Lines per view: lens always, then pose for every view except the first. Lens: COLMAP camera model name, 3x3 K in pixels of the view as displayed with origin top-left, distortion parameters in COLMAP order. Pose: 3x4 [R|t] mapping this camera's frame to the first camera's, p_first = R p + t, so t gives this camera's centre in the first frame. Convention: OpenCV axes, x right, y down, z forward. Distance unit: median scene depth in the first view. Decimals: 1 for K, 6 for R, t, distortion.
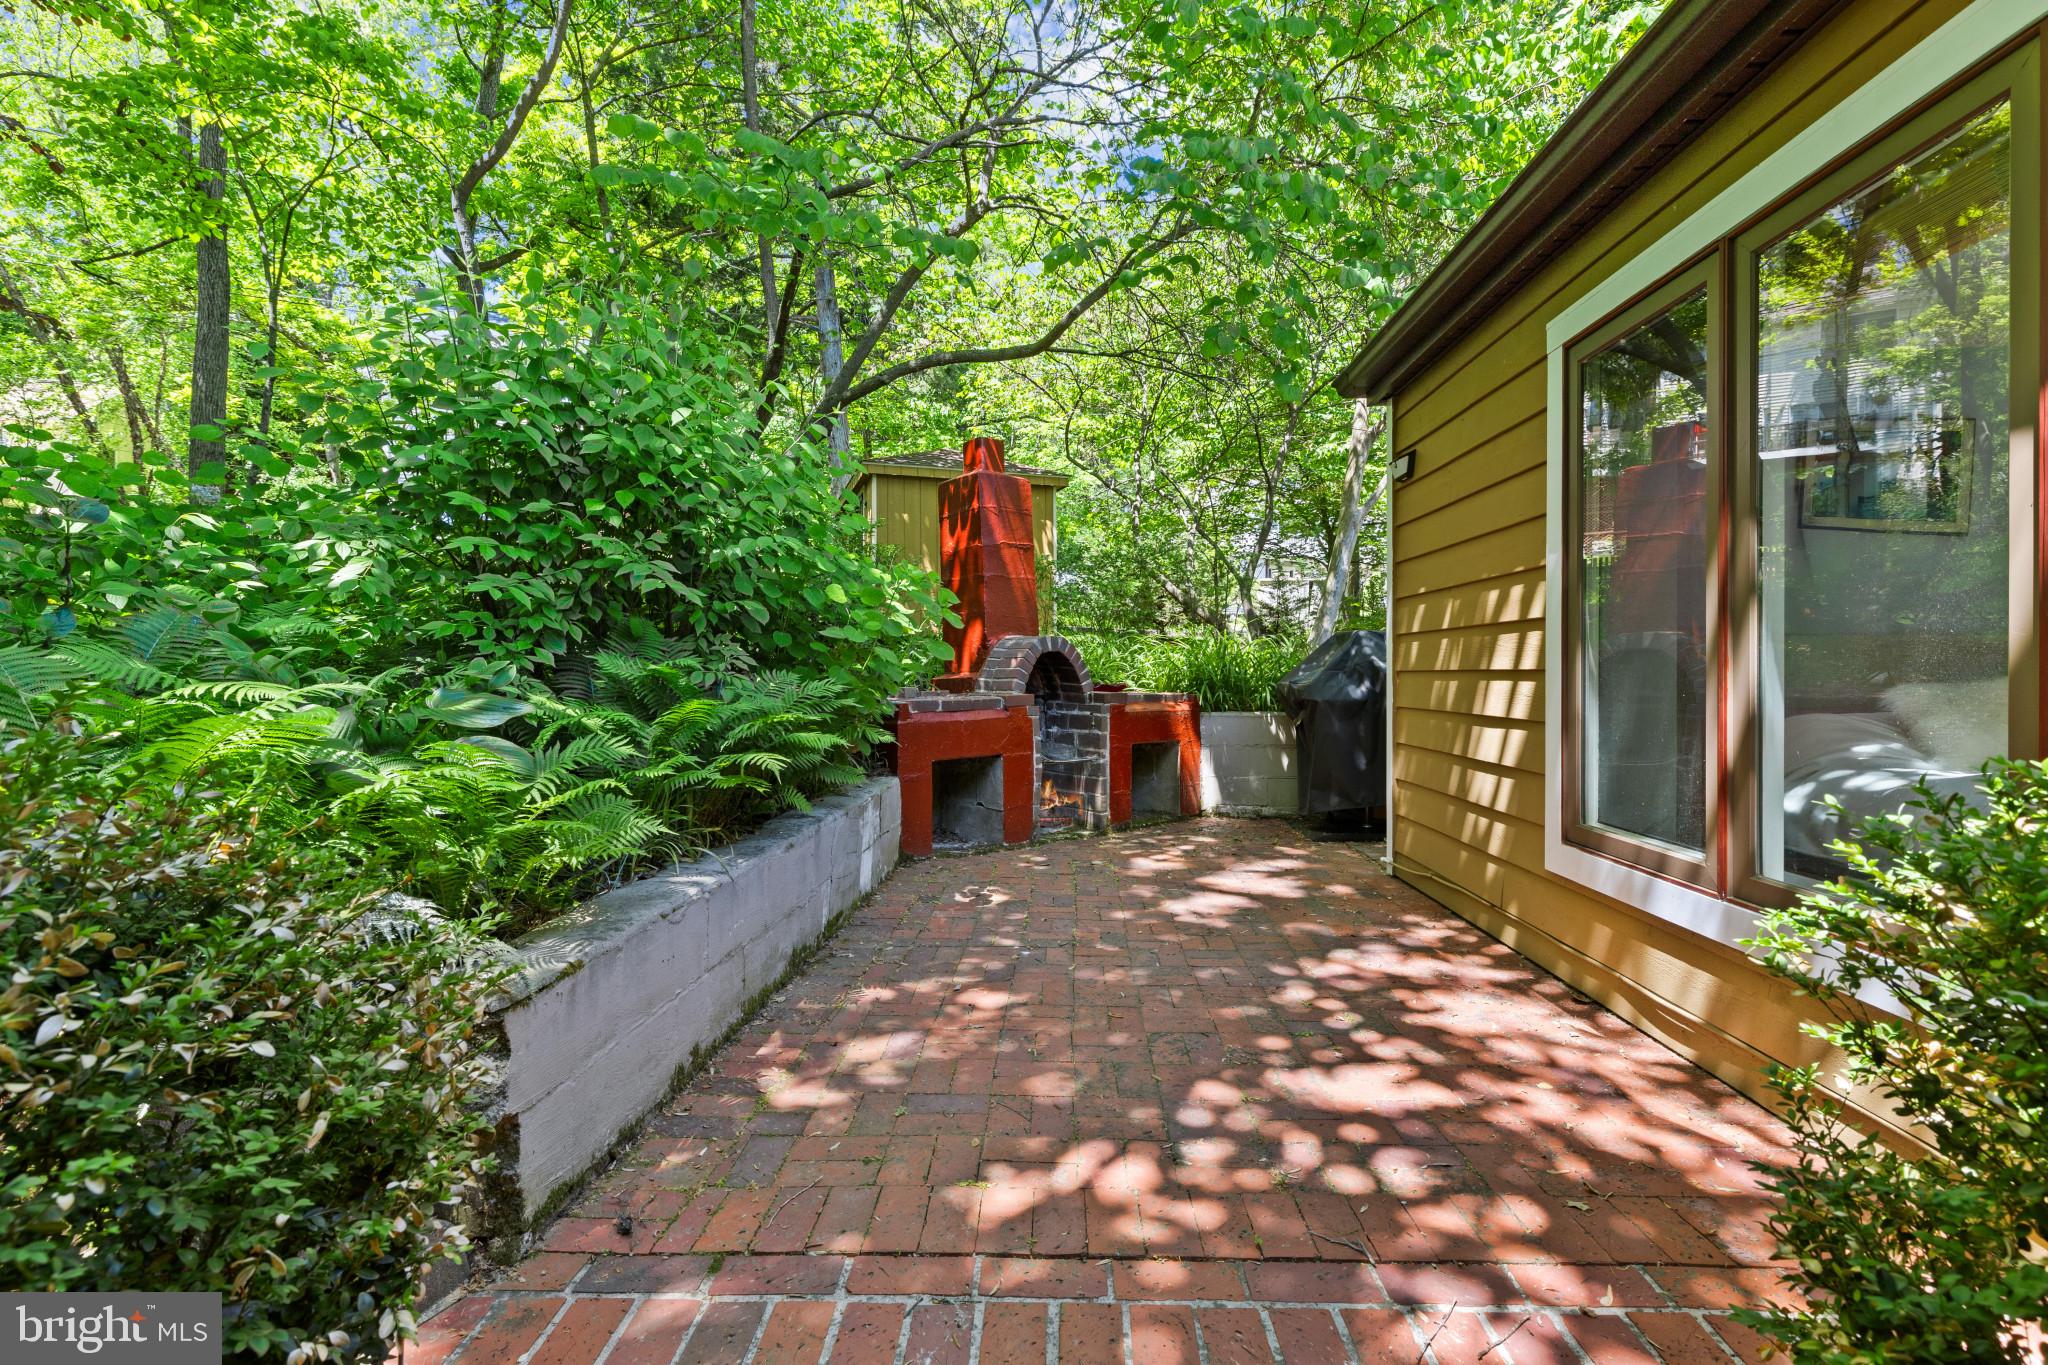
lens RADIAL K [[924.9, 0, 1029.7], [0, 924.9, 676.1], [0, 0, 1]] dist [-0.000166, -0.000387]
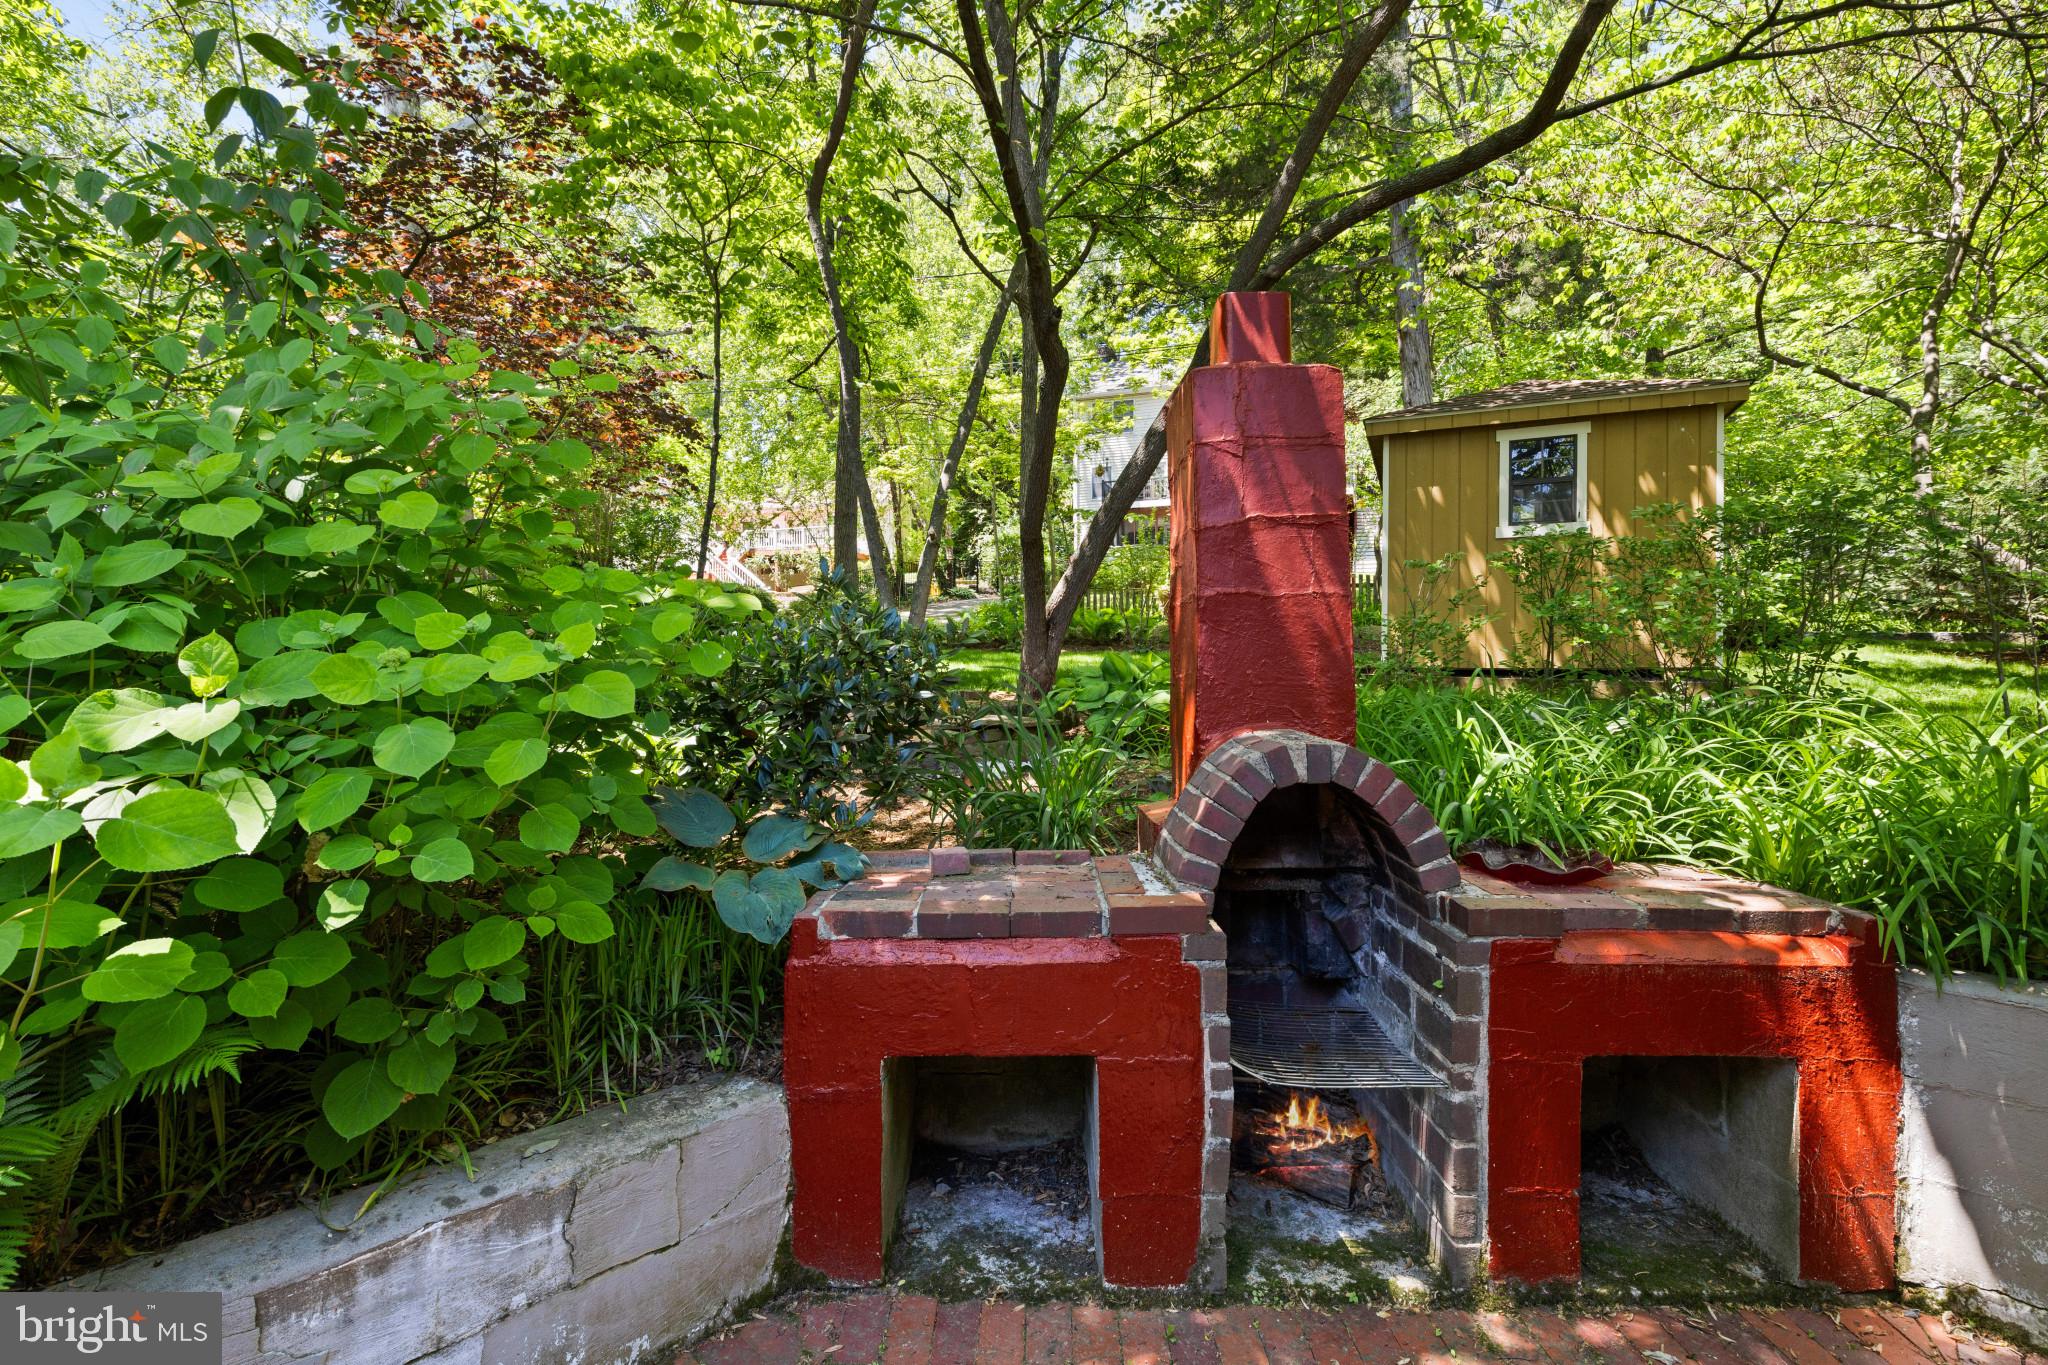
lens RADIAL K [[924.9, 0, 1029.7], [0, 924.9, 676.1], [0, 0, 1]] dist [-0.000166, -0.000387]
pose [[0.736869, -0.003887, -0.676024, 0.180579], [-0.001607, 0.999971, -0.007501, -0.062761], [0.676033, 0.006614, 0.736842, 0.562881]]
